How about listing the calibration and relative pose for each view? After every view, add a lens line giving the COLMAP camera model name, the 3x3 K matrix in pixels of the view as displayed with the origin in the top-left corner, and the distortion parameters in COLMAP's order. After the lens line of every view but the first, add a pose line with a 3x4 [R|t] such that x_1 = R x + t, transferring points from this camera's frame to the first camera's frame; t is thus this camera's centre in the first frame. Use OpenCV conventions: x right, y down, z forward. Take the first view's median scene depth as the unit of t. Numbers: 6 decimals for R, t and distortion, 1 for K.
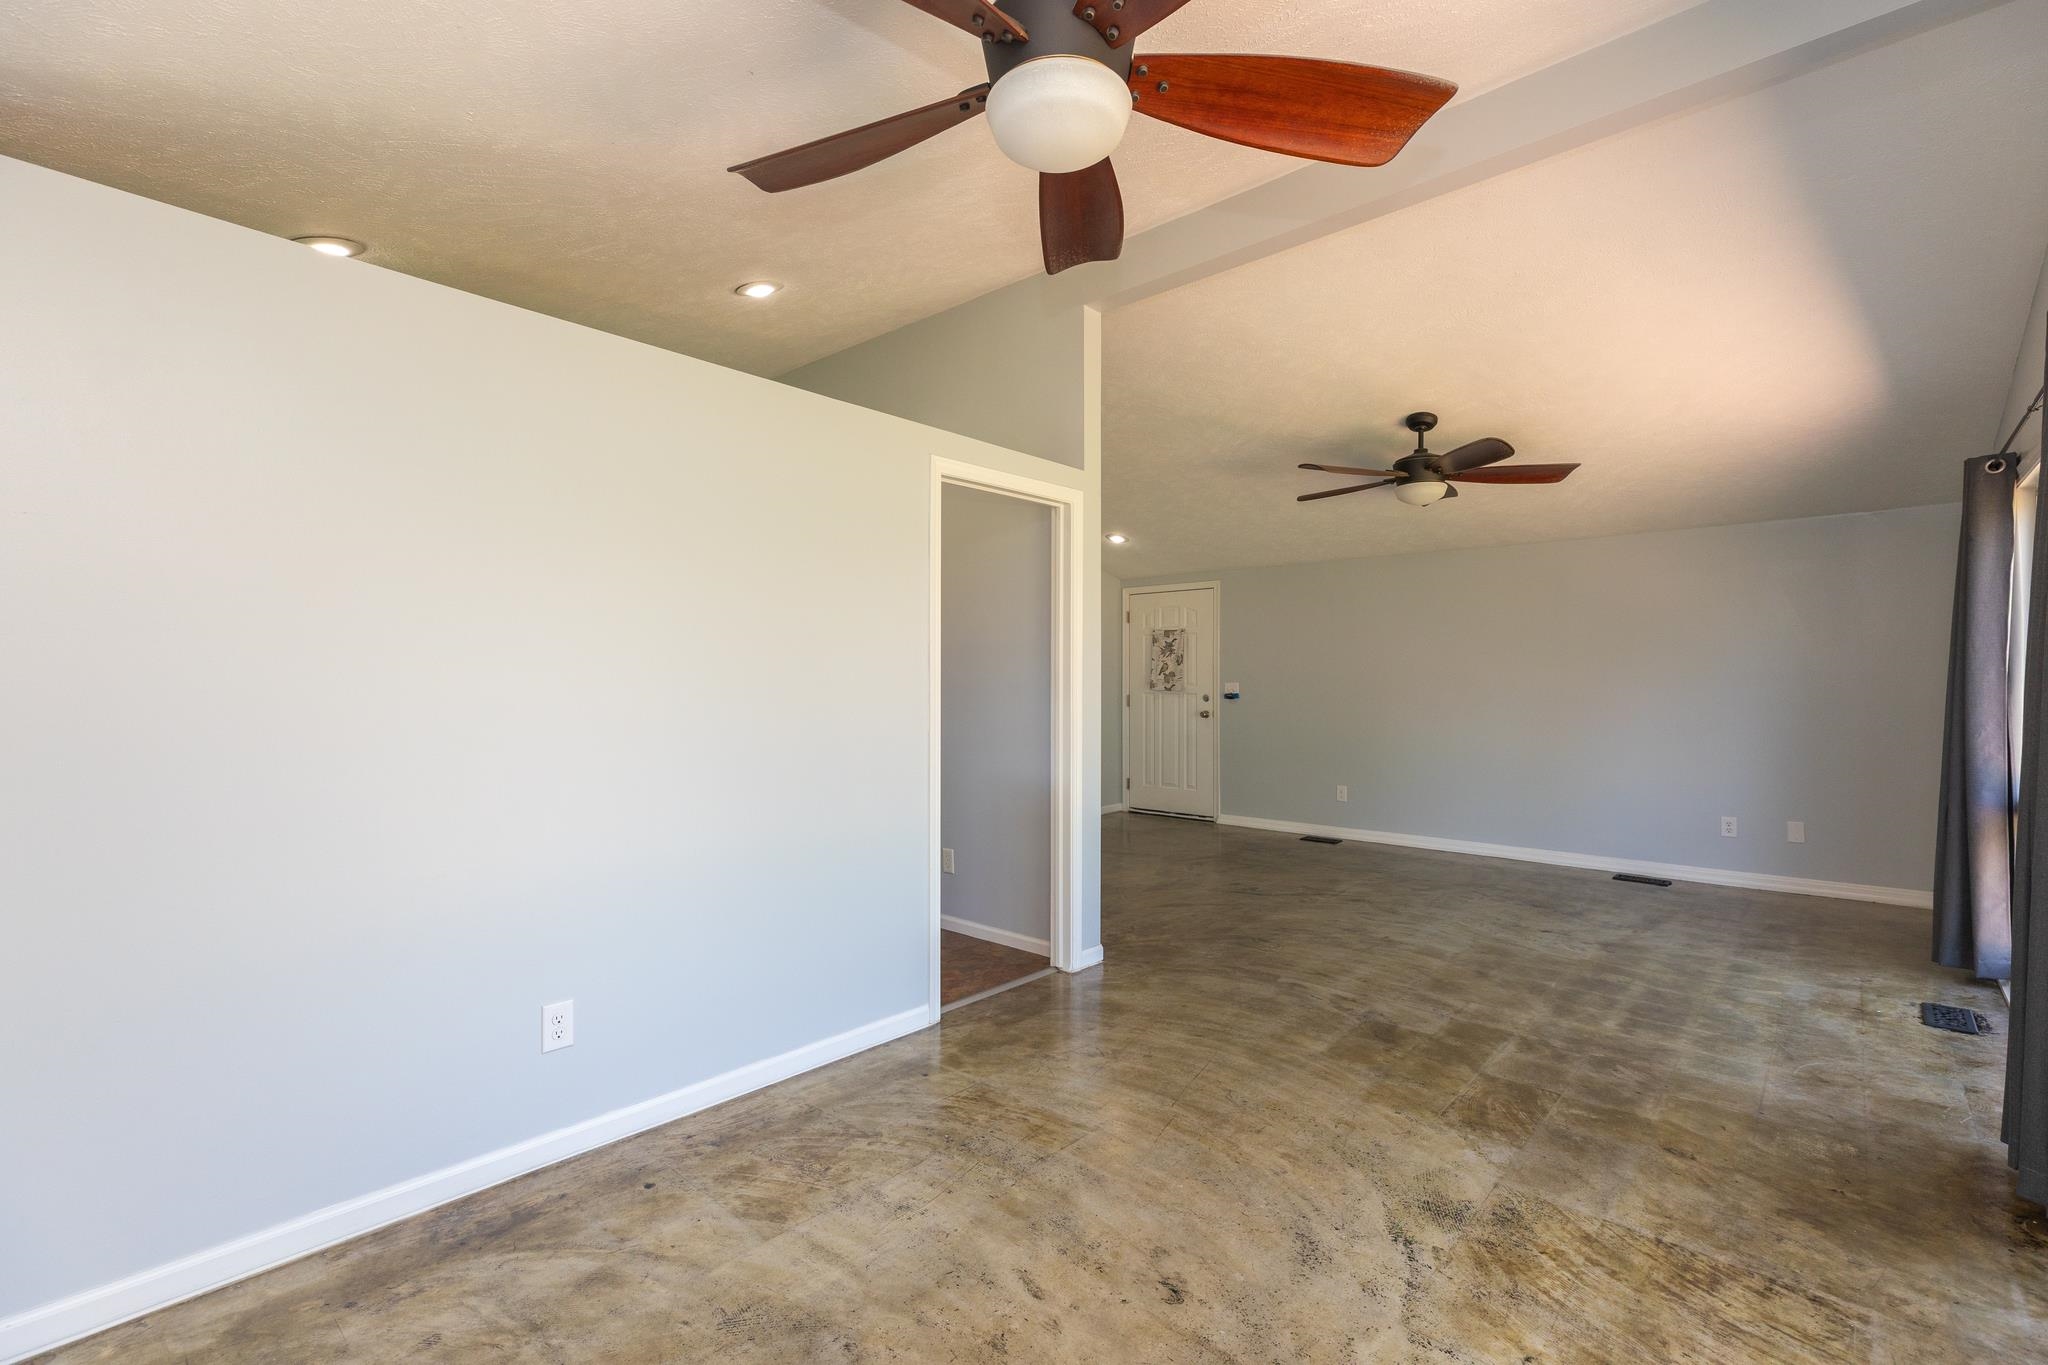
lens RADIAL K [[916.8, 0, 1024.0], [0, 916.8, 682.5], [0, 0, 1]] dist [0.003027, -0.000291]
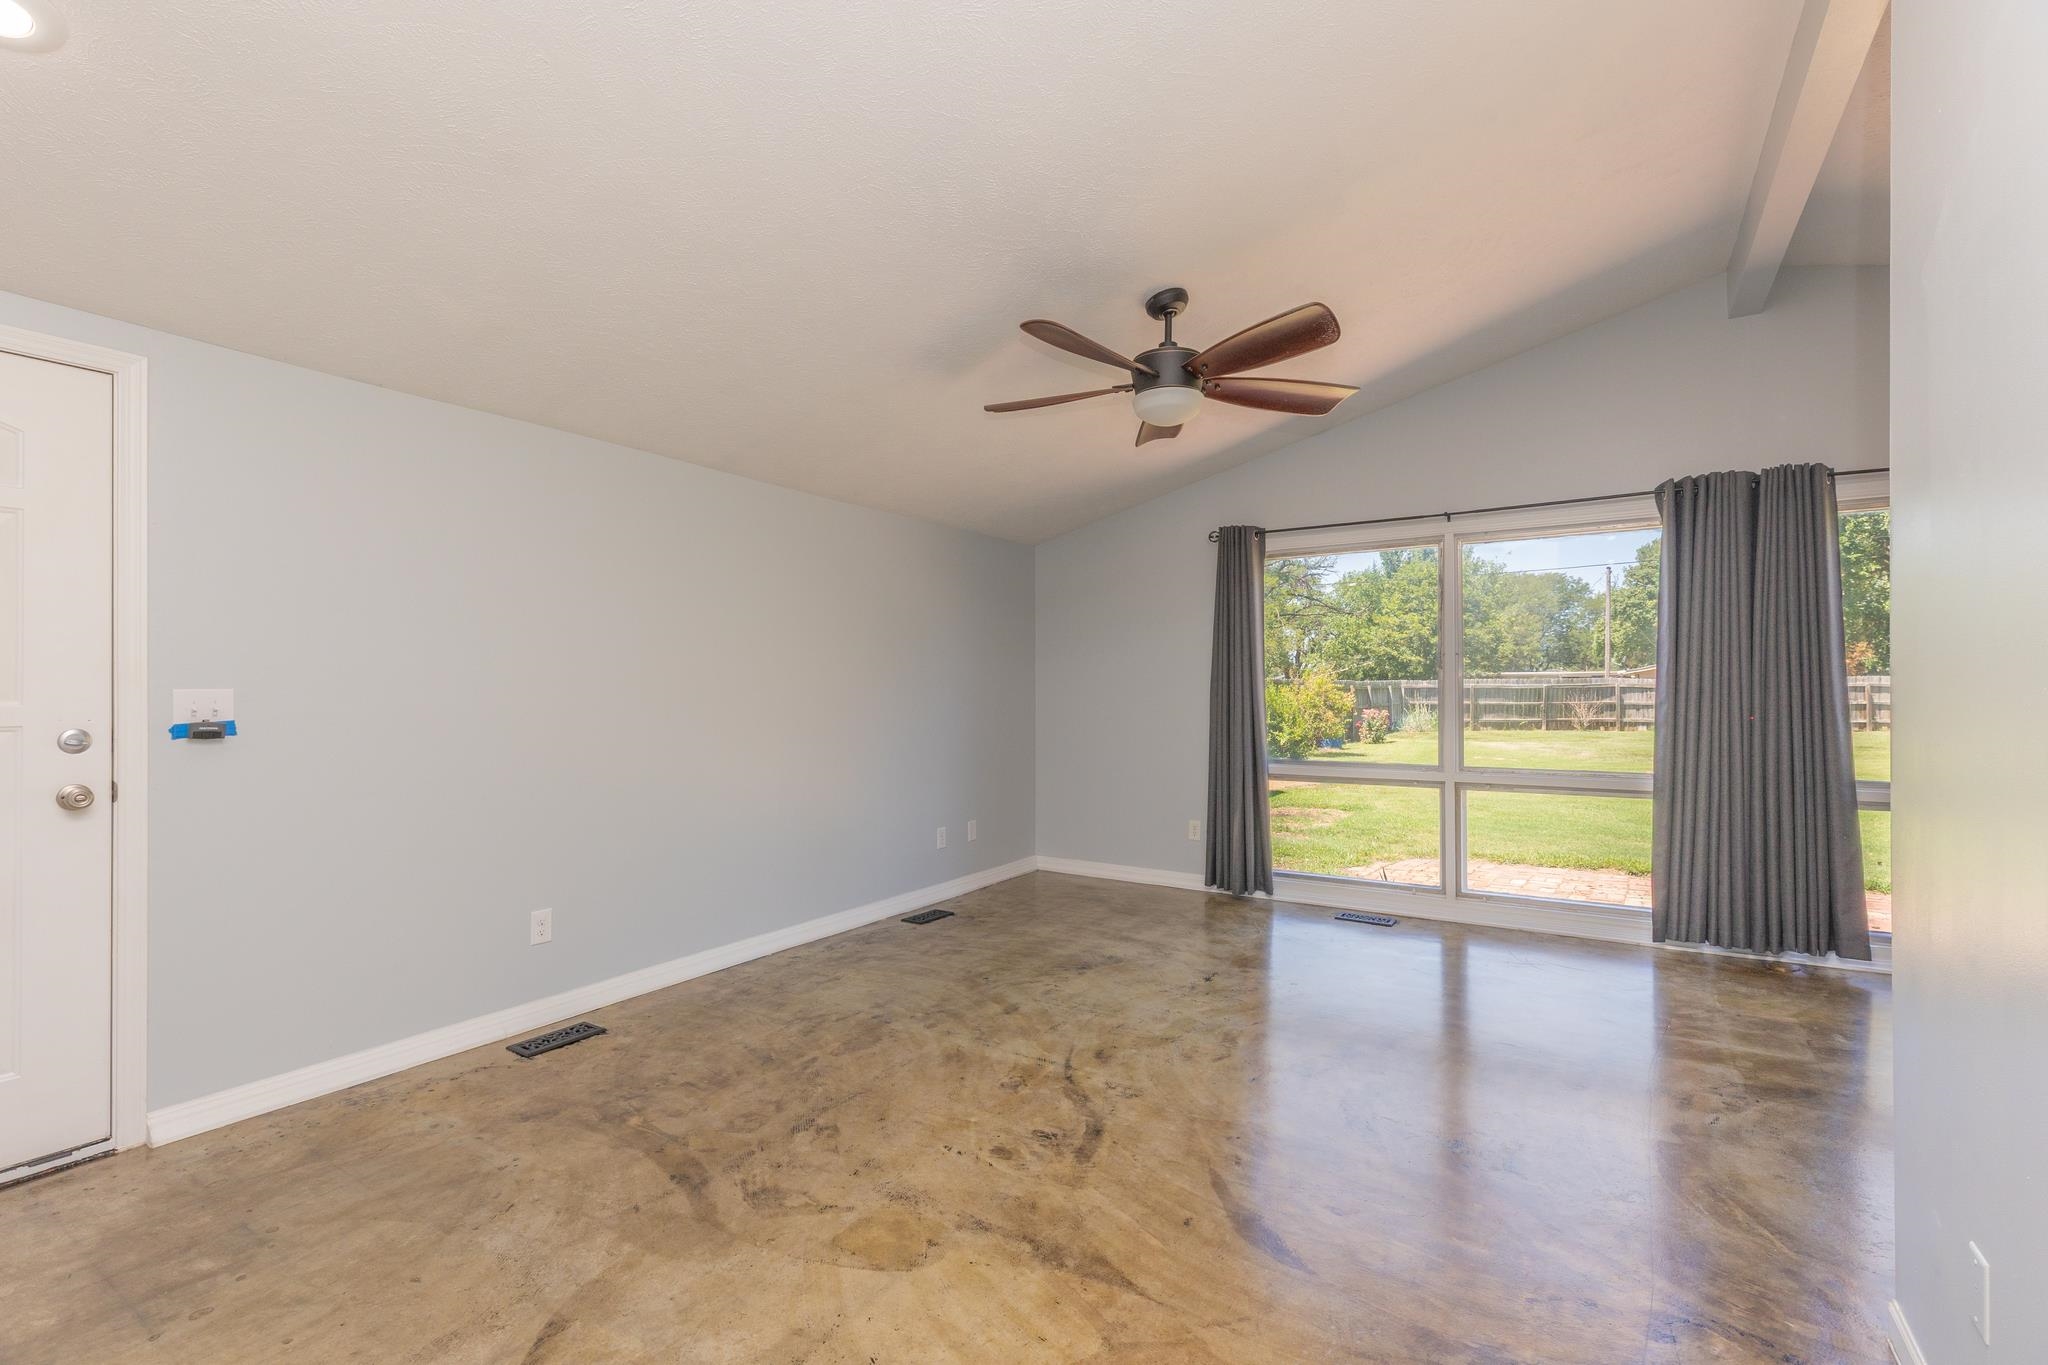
lens RADIAL K [[916.8, 0, 1024.0], [0, 916.8, 682.5], [0, 0, 1]] dist [0.003027, -0.000291]
pose [[-0.161389, 0.009328, 0.986847, -0.375272], [0.004456, 0.999952, -0.008724, 0.004676], [-0.986881, 0.002990, -0.161423, 2.014647]]
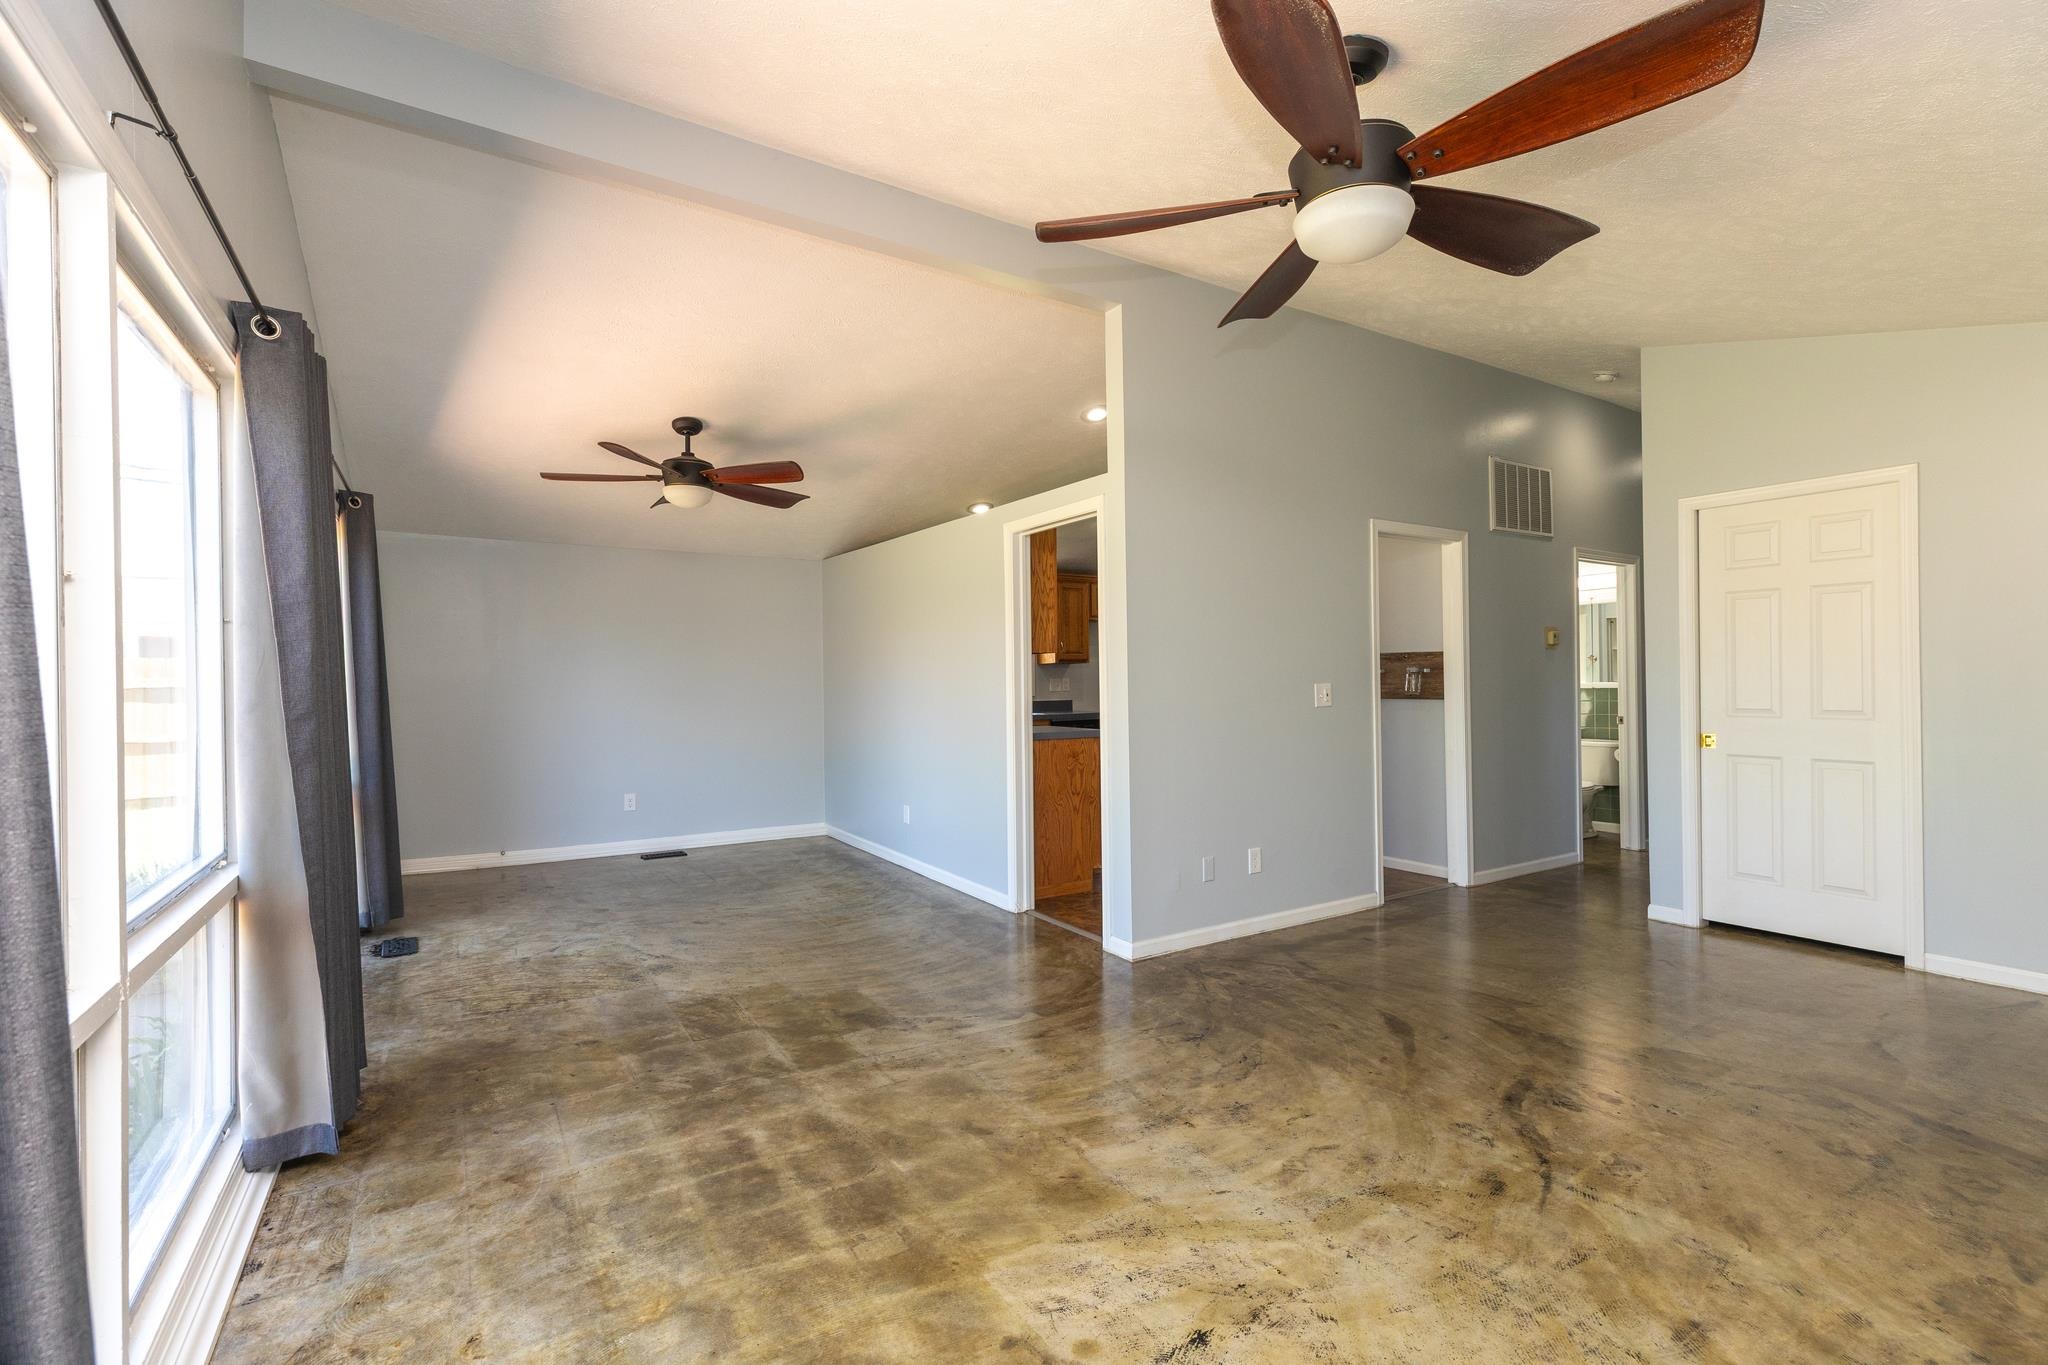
lens RADIAL K [[916.8, 0, 1024.0], [0, 916.8, 682.5], [0, 0, 1]] dist [0.003027, -0.000291]
pose [[-0.274854, 0.005313, -0.961471, 1.466128], [0.009081, 0.999954, 0.002929, 0.001148], [0.961443, -0.007926, -0.274890, 1.601206]]
